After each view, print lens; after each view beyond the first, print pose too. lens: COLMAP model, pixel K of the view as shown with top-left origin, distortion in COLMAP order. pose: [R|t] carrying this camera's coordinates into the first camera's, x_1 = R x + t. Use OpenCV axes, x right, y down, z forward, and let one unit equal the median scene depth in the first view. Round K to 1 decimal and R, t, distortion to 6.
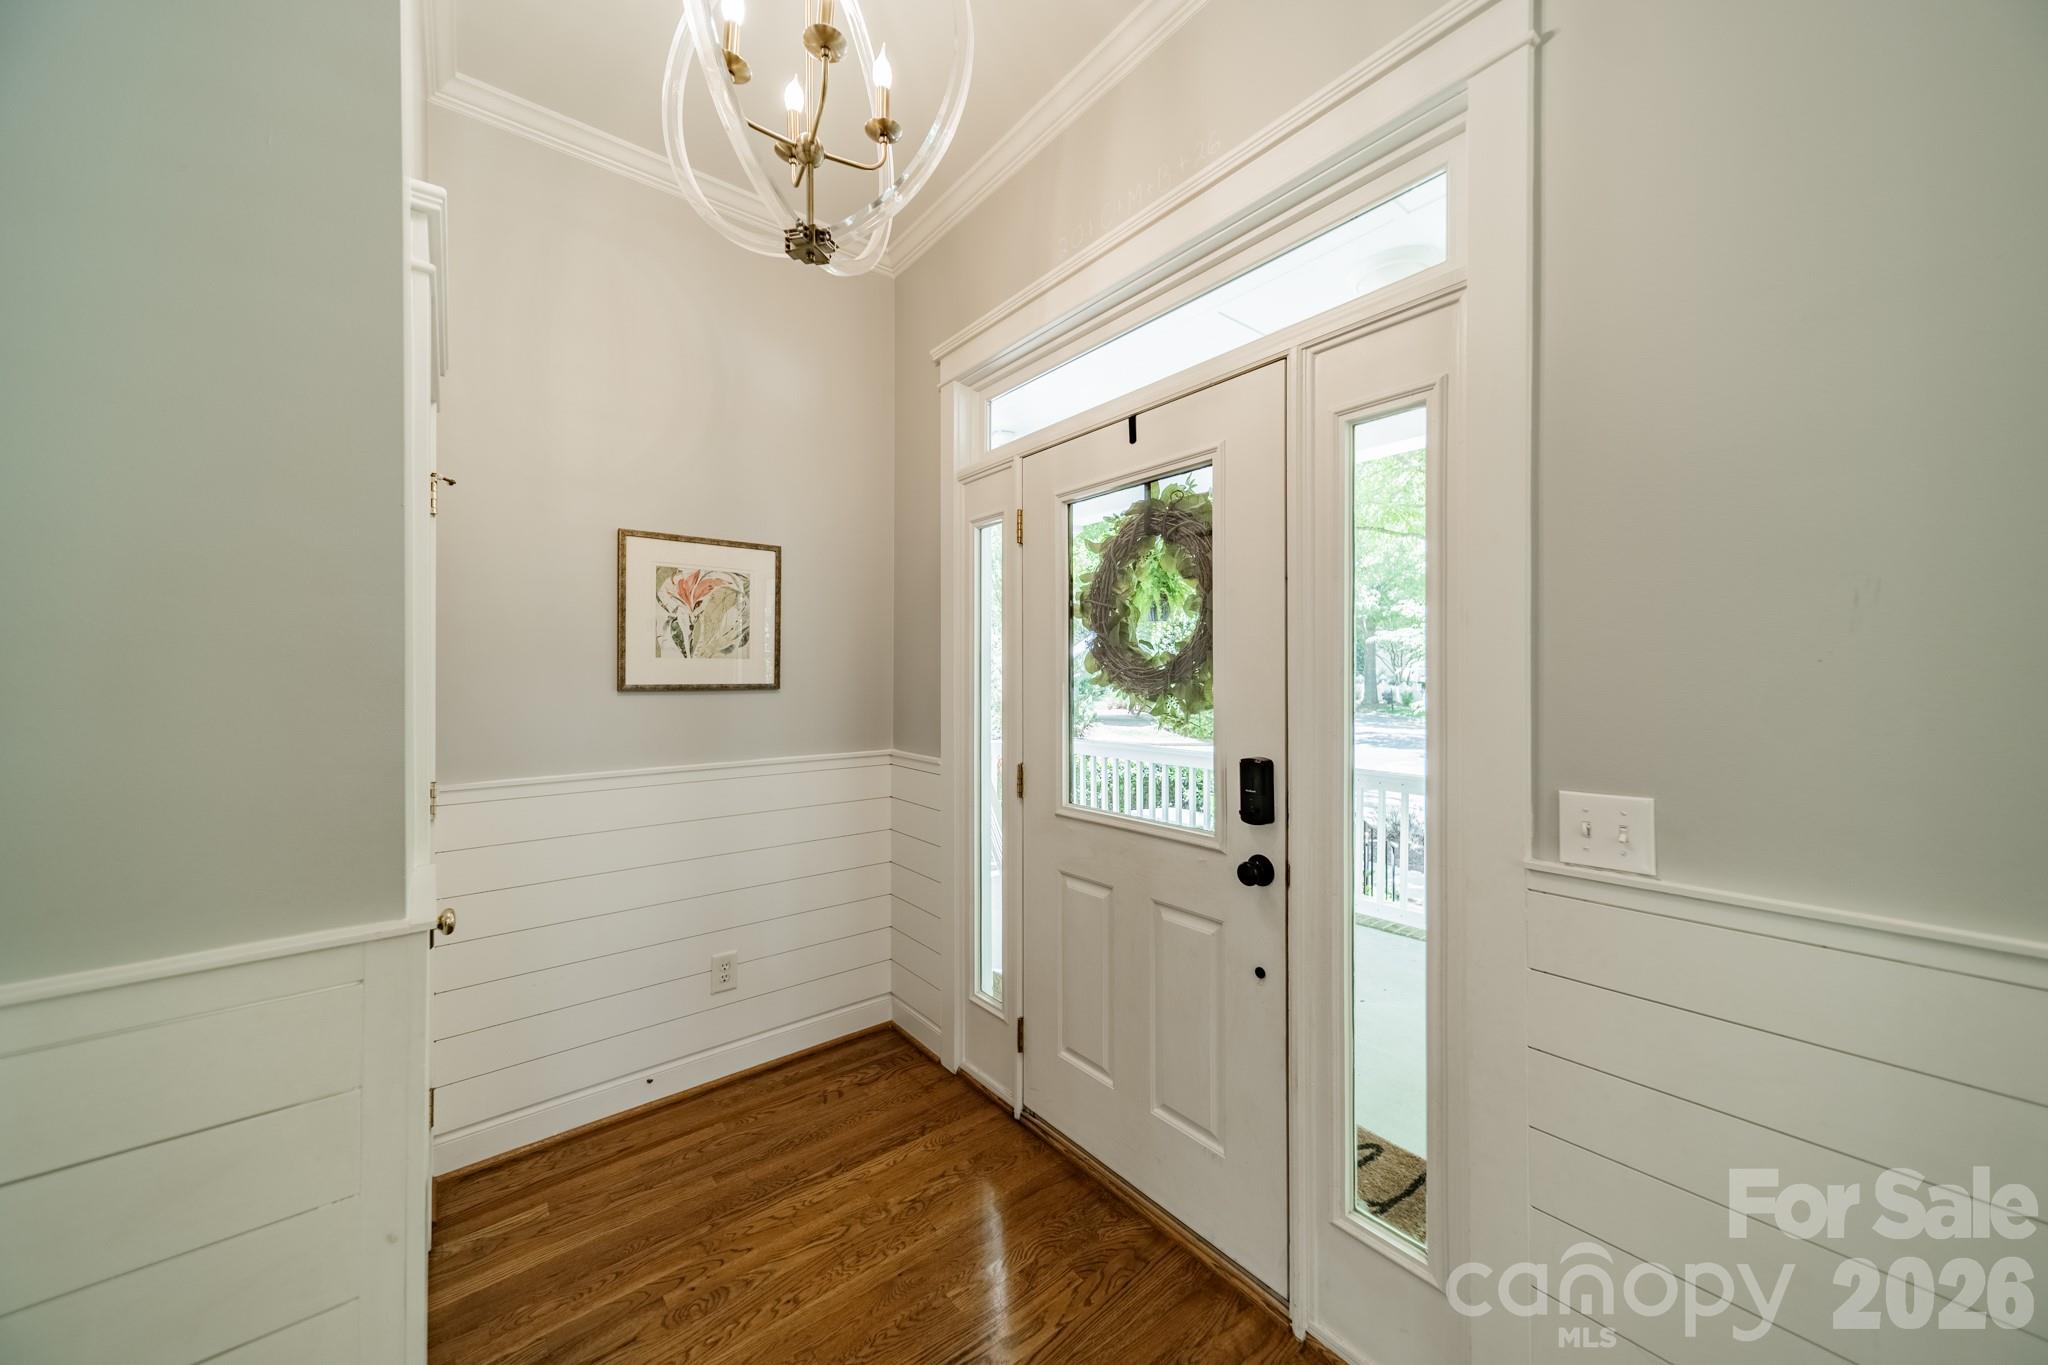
lens RADIAL K [[723.4, 0, 1026.6], [0, 723.4, 677.4], [0, 0, 1]] dist [0.002714, 0.000139]
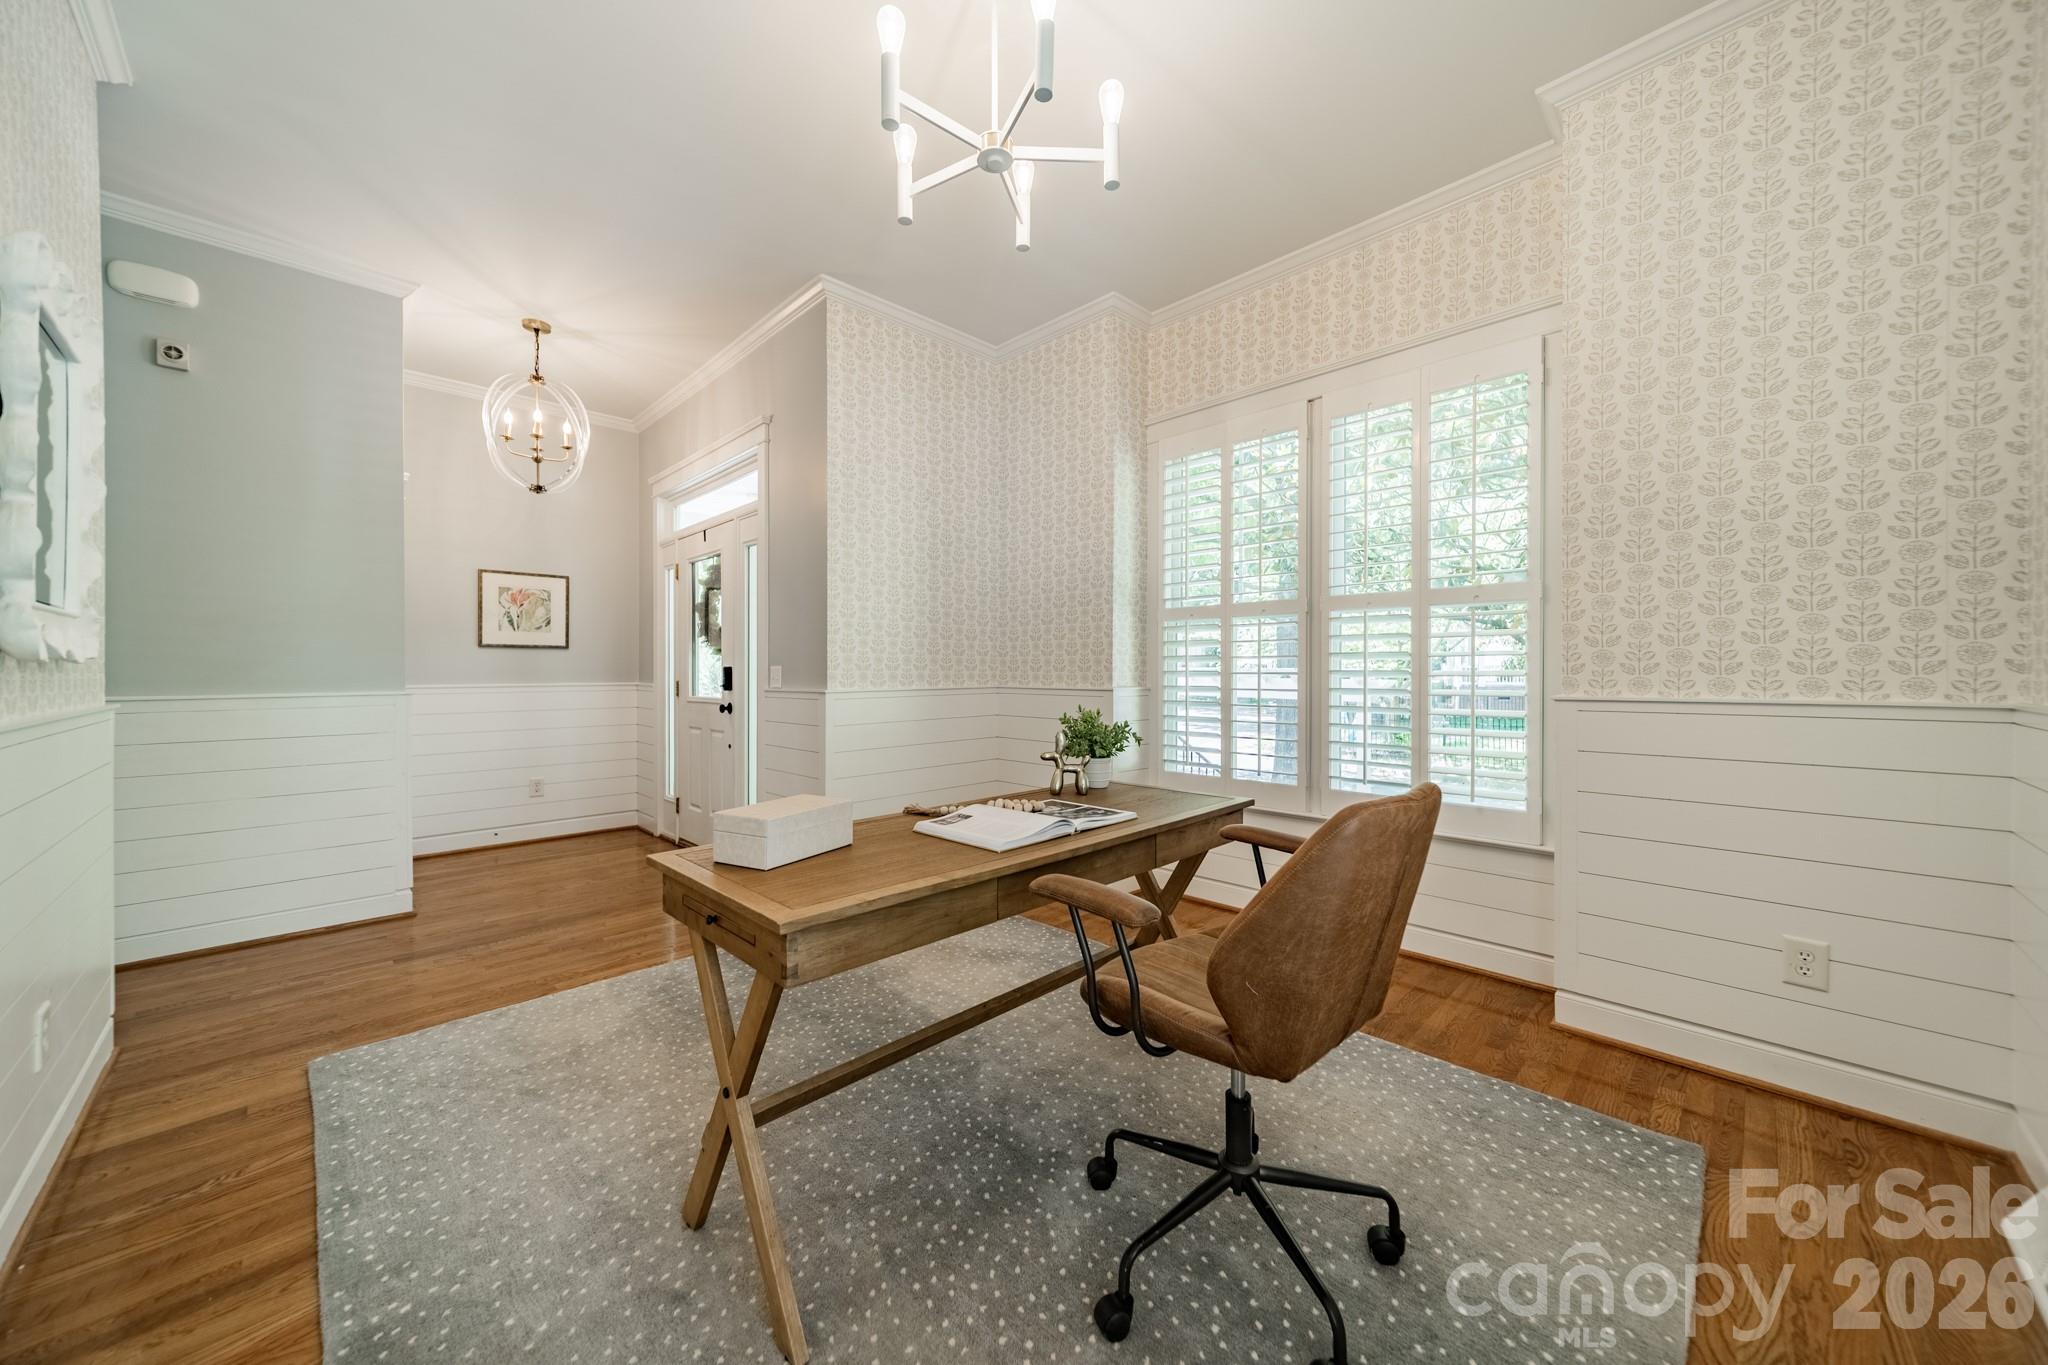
lens RADIAL K [[723.4, 0, 1029.8], [0, 723.4, 681.4], [0, 0, 1]] dist [0.002714, 0.000139]
pose [[0.994419, 0.001855, 0.105490, 0.784279], [-0.002675, 0.999967, 0.007640, 0.097578], [-0.105472, -0.007880, 0.994391, -1.227226]]
